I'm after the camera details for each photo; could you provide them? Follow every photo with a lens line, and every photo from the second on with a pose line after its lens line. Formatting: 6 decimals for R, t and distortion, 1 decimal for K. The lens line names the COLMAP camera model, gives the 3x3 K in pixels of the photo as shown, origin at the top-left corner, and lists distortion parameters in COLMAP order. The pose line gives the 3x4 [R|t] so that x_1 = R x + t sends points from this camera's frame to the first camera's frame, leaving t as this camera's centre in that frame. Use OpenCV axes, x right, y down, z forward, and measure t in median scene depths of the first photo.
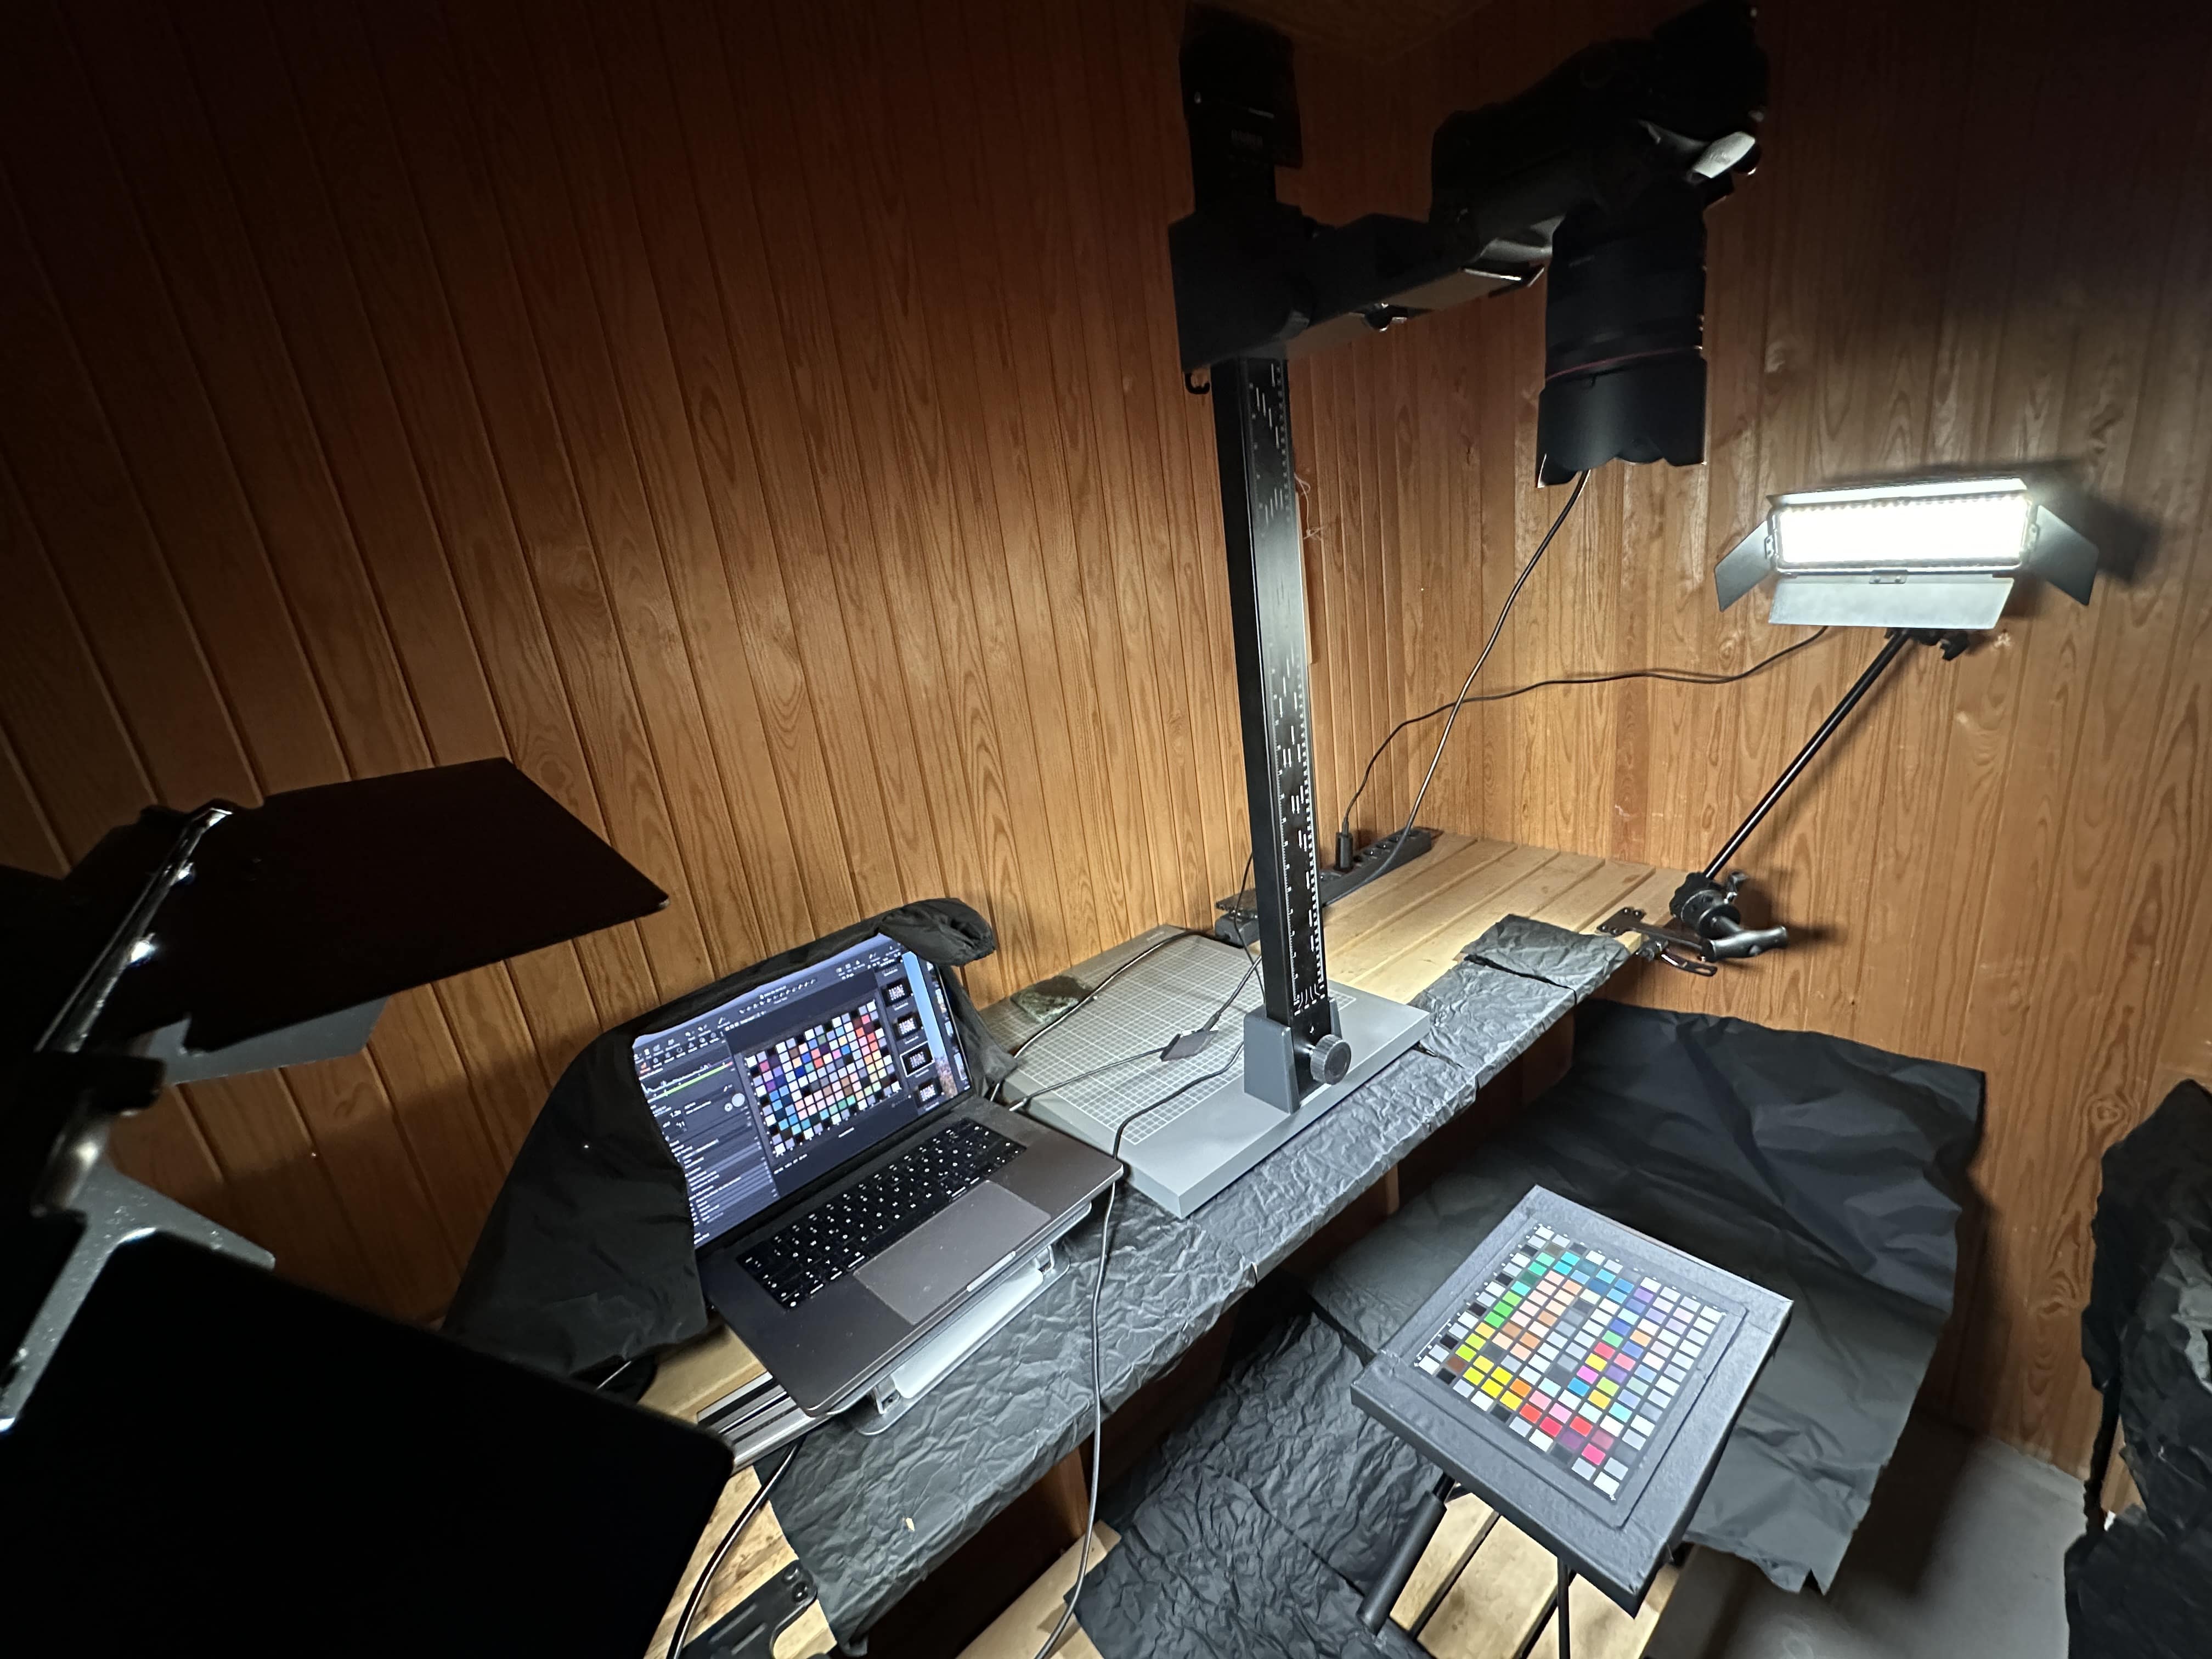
lens RADIAL K [[876.8, 0, 1106.0], [0, 876.8, 829.5], [0, 0, 1]] dist [-0.002835, 0.000040]
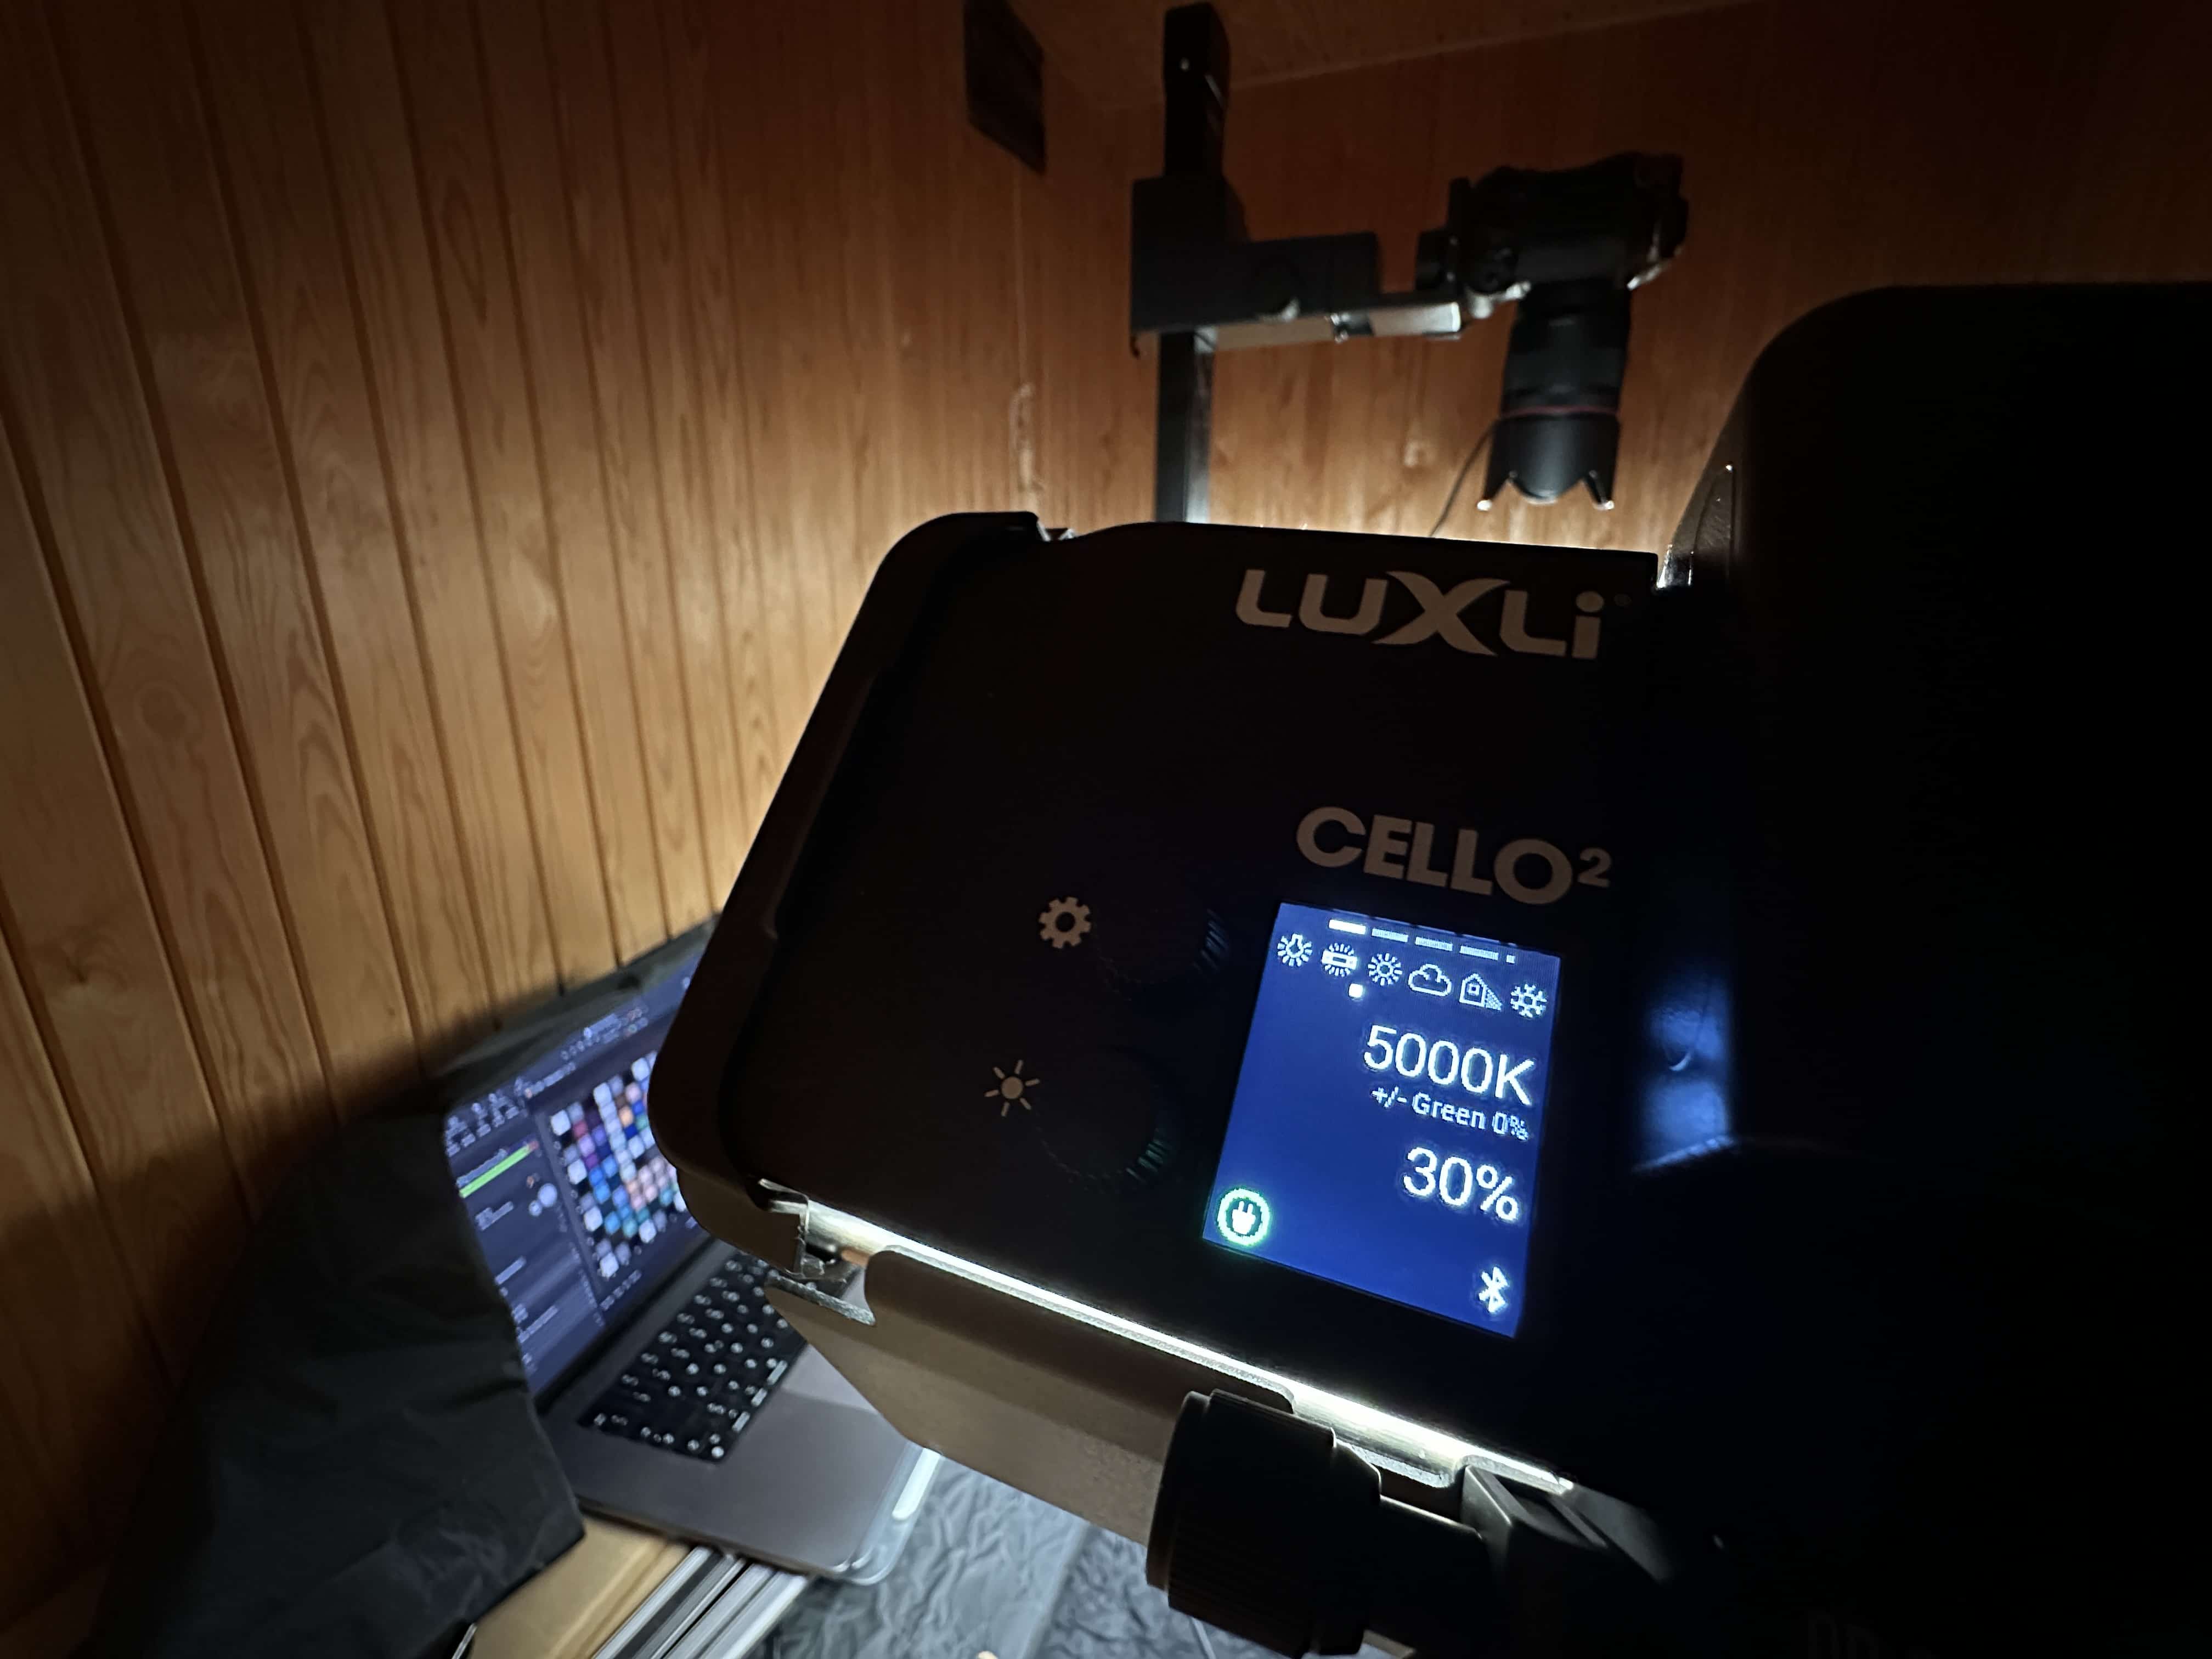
lens RADIAL K [[903.1, 0, 1106.0], [0, 903.1, 829.5], [0, 0, 1]] dist [-0.001230, 0.000003]
pose [[0.871208, -0.001874, 0.490911, -0.281786], [0.021072, 0.999214, -0.033581, 0.038695], [-0.490462, 0.039600, 0.870563, 0.110563]]
